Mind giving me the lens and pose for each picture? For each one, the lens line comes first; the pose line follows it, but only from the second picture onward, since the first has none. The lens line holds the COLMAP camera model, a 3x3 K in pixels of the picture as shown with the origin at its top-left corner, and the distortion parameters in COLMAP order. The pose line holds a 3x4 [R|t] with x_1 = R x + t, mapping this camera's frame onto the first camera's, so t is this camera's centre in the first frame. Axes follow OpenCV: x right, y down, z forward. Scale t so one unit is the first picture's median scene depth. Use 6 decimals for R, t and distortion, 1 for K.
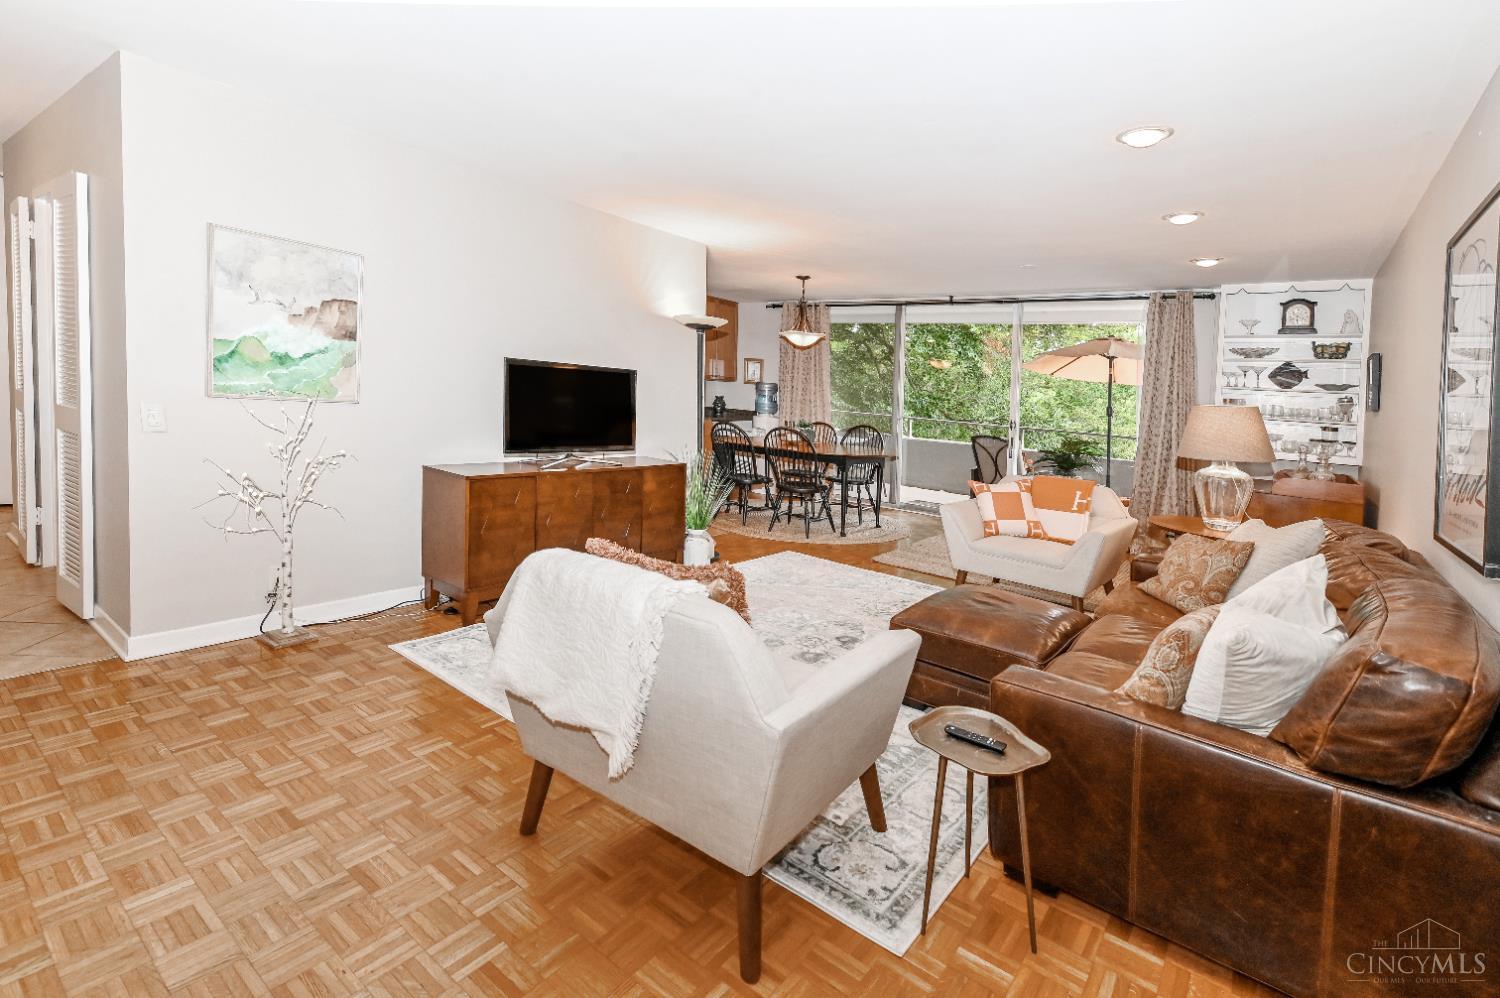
lens RADIAL K [[709.4, 0, 757.9], [0, 709.4, 498.1], [0, 0, 1]] dist [-0.001270, -0.000775]
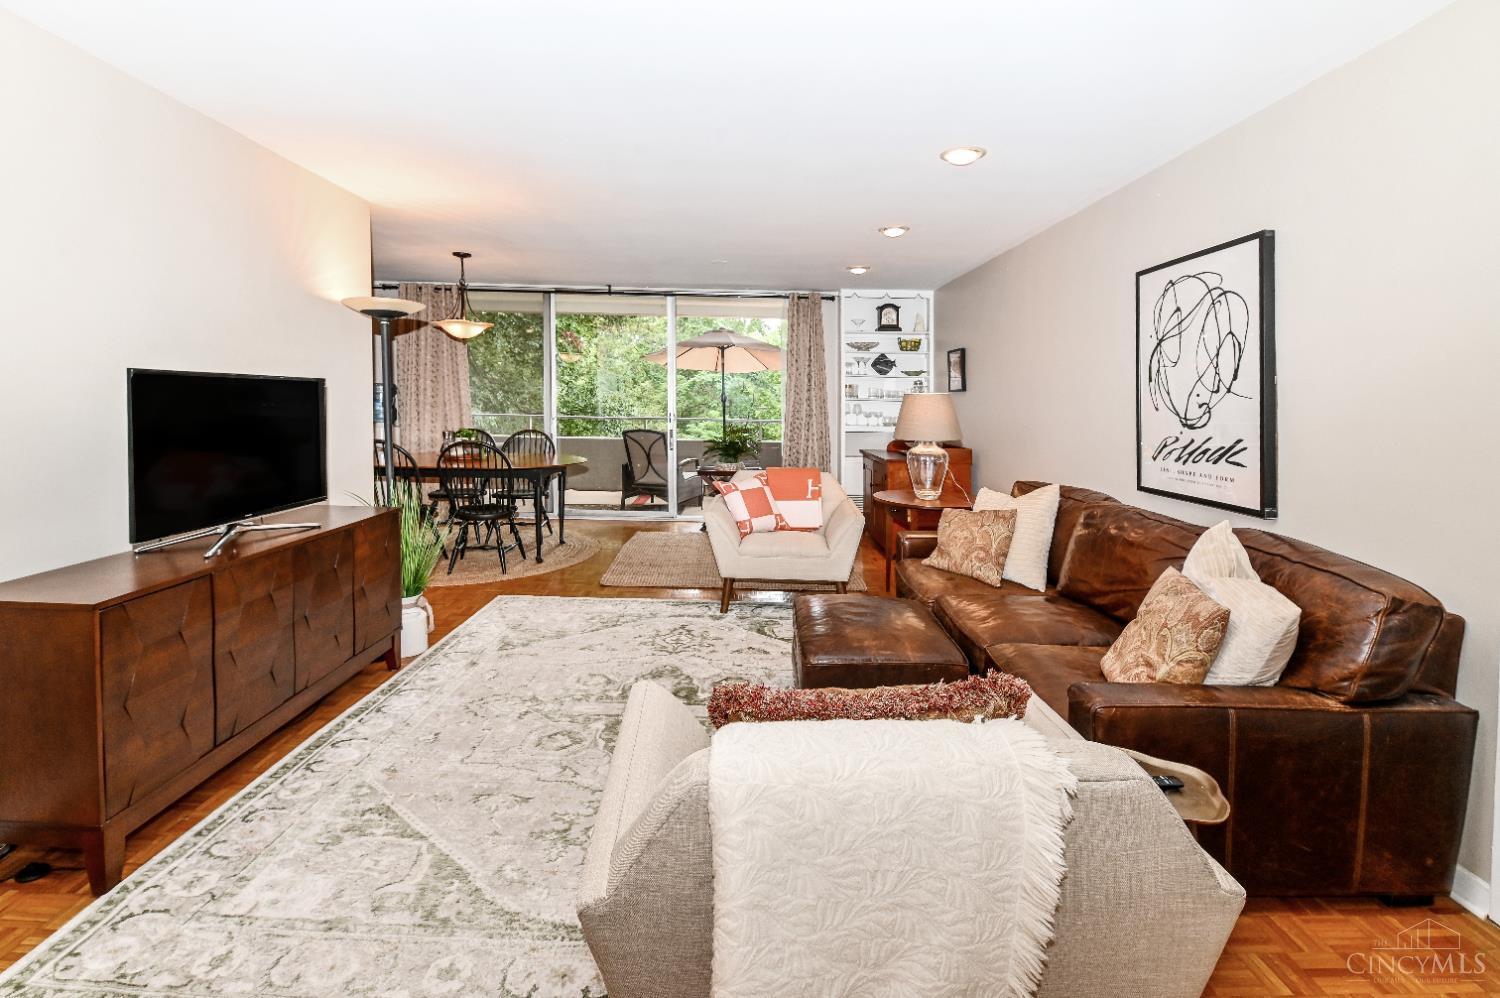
lens RADIAL K [[704.4, 0, 756.4], [0, 704.4, 444.1], [0, 0, 1]] dist [-0.005386, -0.000678]
pose [[0.776040, -0.088027, 0.624510, -0.205158], [0.121459, 0.992535, -0.011028, -0.048429], [-0.618878, 0.084411, 0.780939, 0.189791]]
